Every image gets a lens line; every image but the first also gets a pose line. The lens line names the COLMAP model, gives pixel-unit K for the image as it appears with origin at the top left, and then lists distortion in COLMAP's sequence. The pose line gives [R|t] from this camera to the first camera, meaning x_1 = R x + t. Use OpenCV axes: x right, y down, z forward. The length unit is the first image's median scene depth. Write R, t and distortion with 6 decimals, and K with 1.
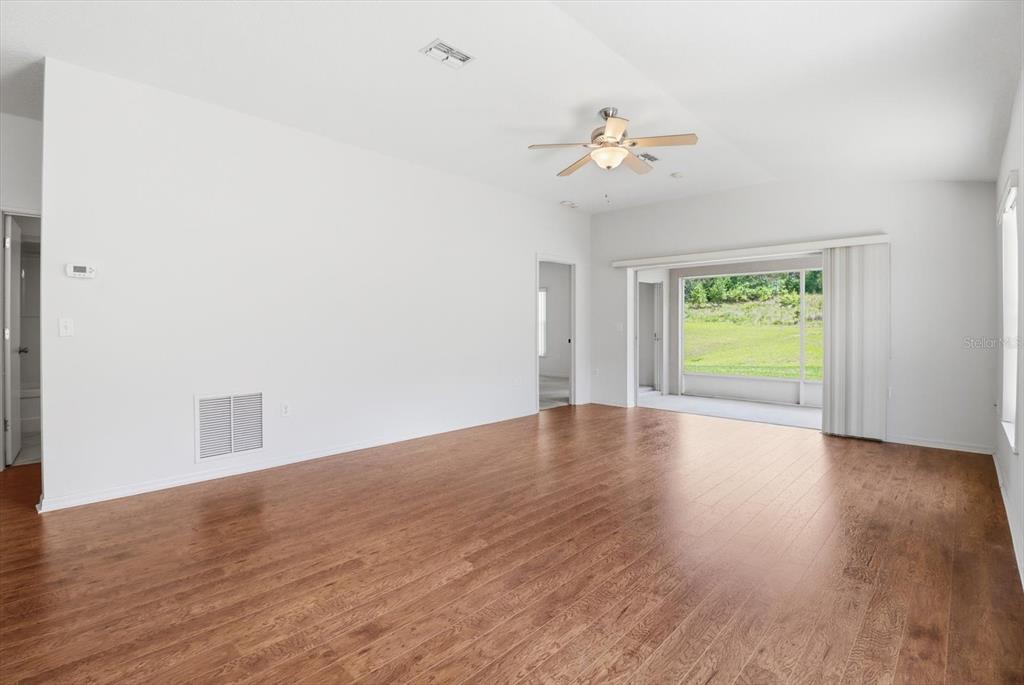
lens RADIAL K [[486.3, 0, 509.9], [0, 486.3, 321.8], [0, 0, 1]] dist [0.018672, -0.021864]
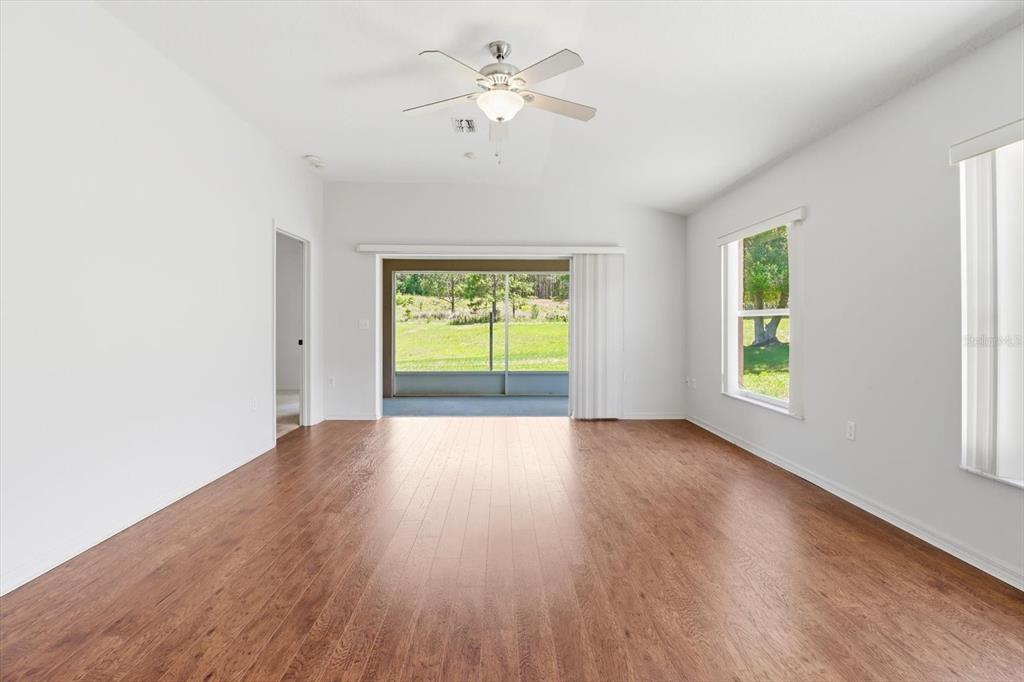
lens RADIAL K [[482.4, 0, 513.2], [0, 482.4, 323.3], [0, 0, 1]] dist [0.001954, -0.014492]
pose [[0.708835, -0.000279, 0.705374, -0.302573], [-0.006349, 0.999957, 0.006775, 0.003528], [-0.705345, -0.009281, 0.708803, 0.408644]]
